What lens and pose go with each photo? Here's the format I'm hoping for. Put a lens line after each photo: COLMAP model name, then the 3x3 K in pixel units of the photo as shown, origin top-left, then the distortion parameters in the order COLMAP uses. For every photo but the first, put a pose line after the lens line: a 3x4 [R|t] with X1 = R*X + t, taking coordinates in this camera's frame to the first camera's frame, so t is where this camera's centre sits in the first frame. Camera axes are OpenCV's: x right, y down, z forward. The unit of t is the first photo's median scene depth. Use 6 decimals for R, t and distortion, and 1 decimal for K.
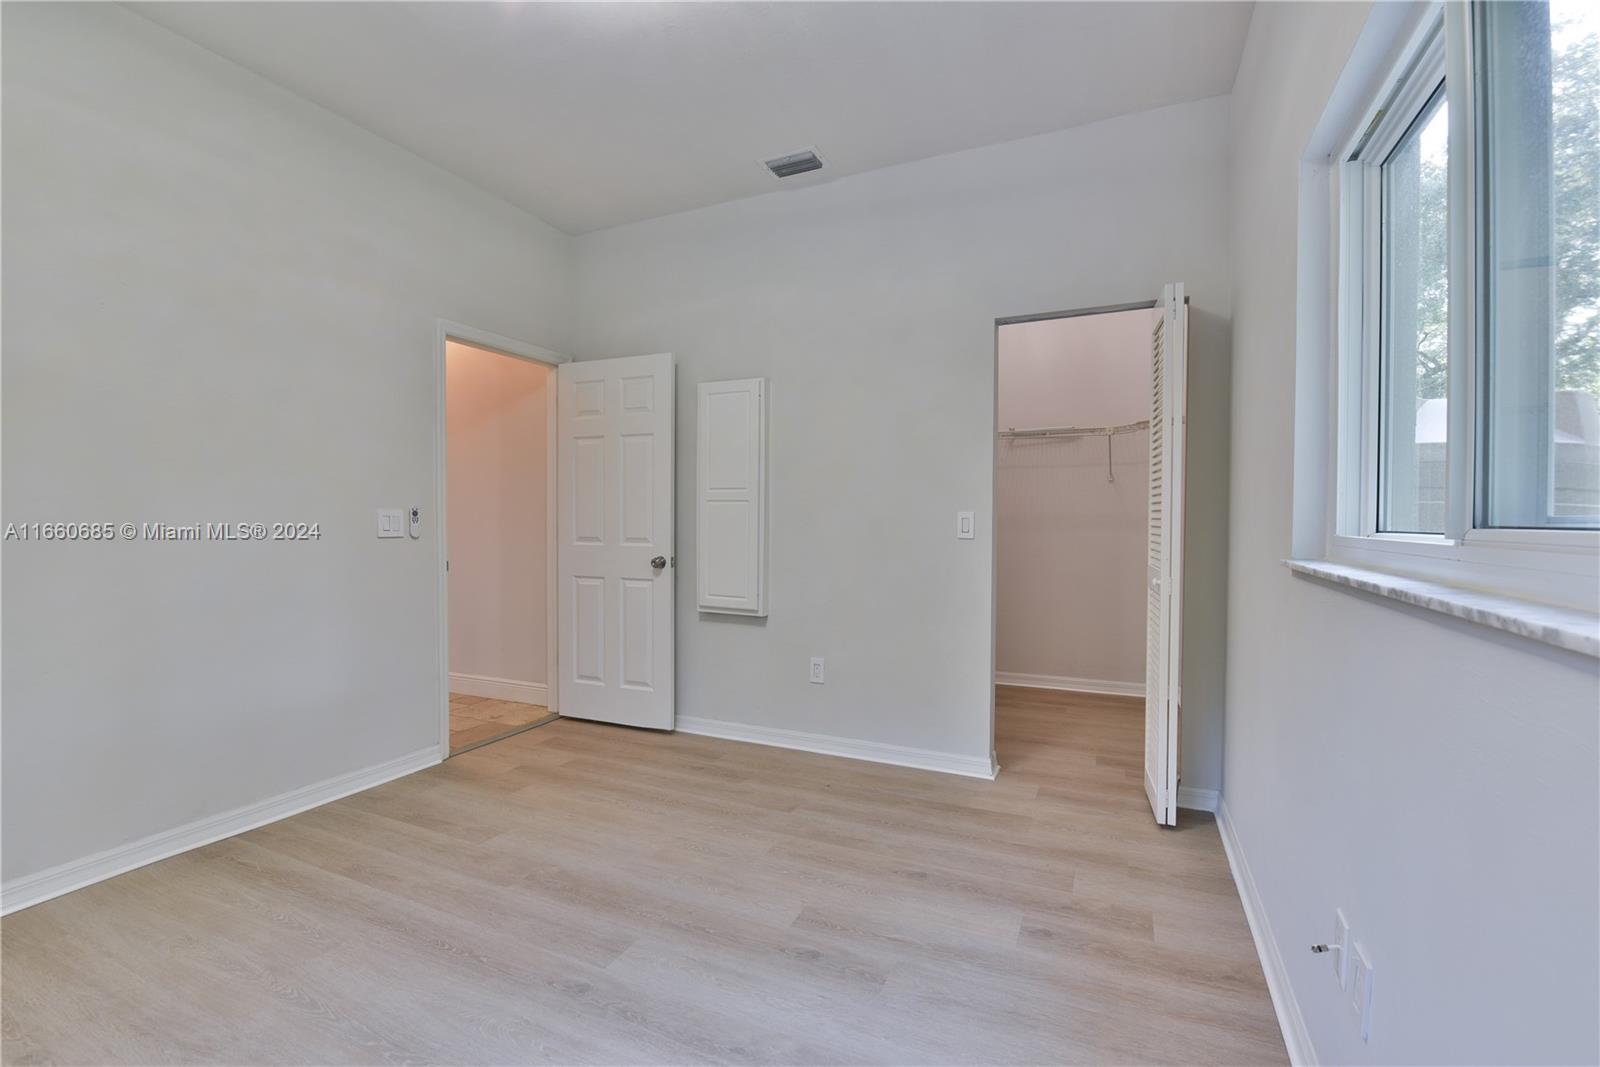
lens RADIAL K [[700.9, 0, 801.0], [0, 700.9, 533.1], [0, 0, 1]] dist [0.002394, 0.000169]
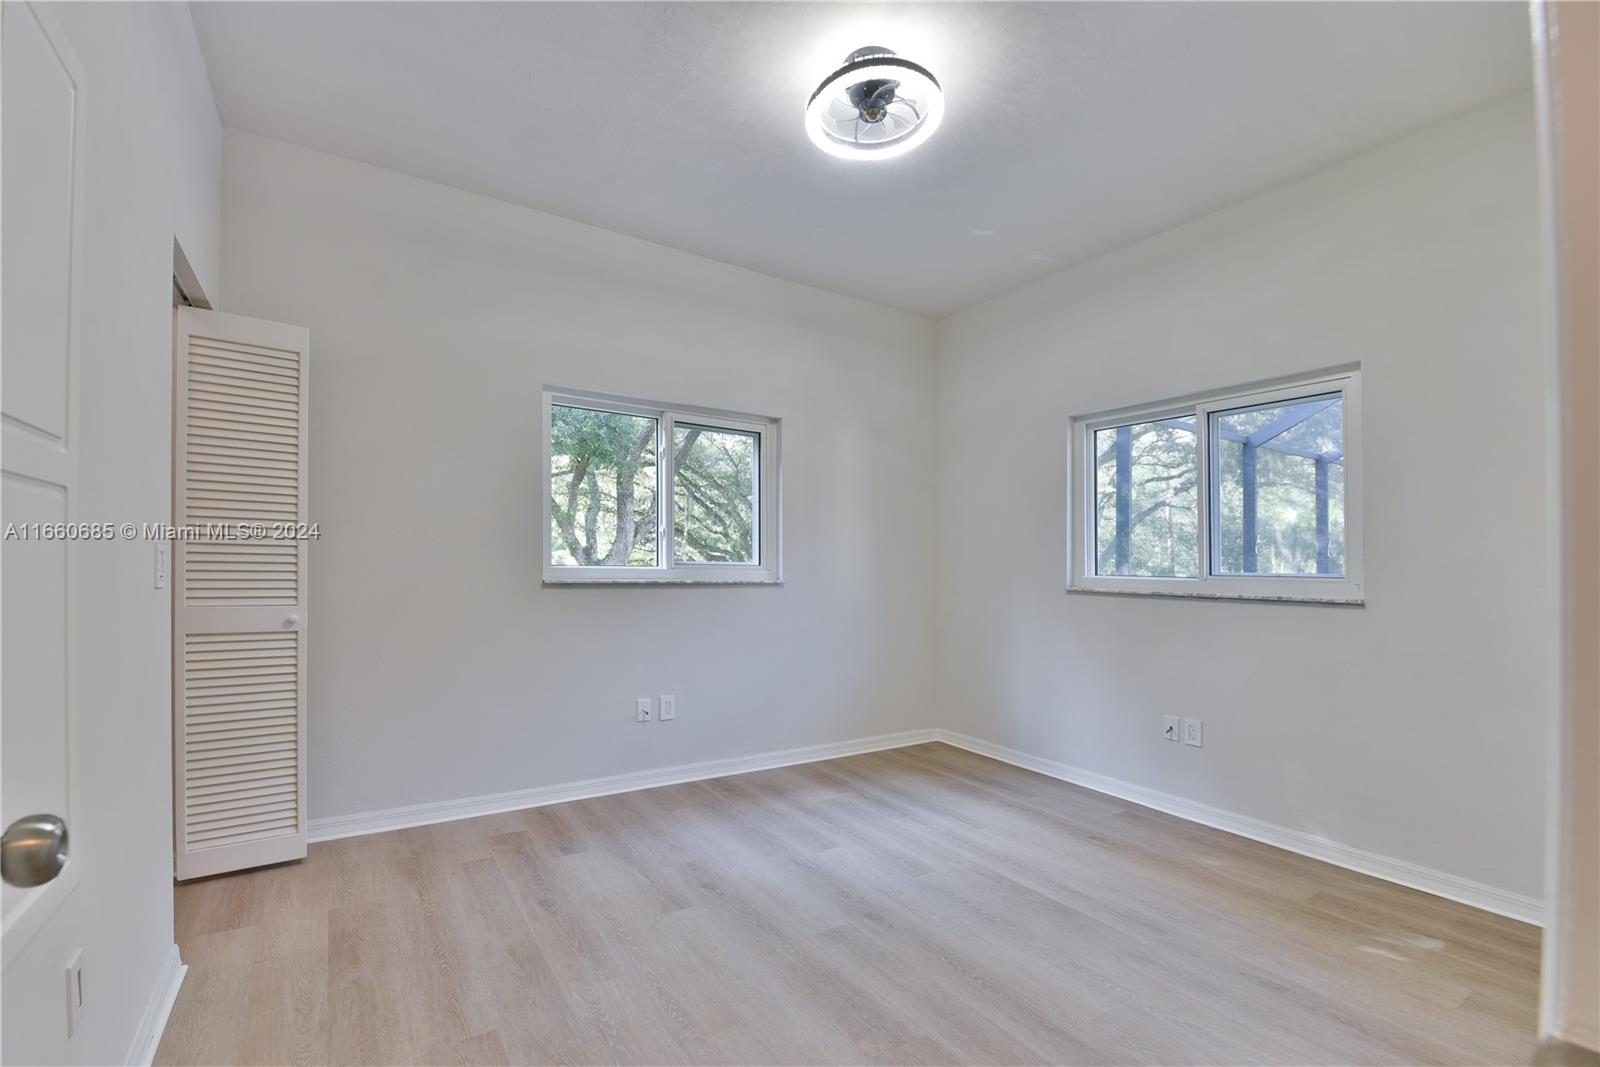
lens RADIAL K [[700.9, 0, 801.1], [0, 700.9, 544.8], [0, 0, 1]] dist [0.002394, 0.000169]
pose [[-0.851662, -0.002270, 0.524087, -0.762748], [-0.010101, 0.999876, -0.012083, -0.027251], [-0.523995, -0.015584, -0.851579, 1.881858]]
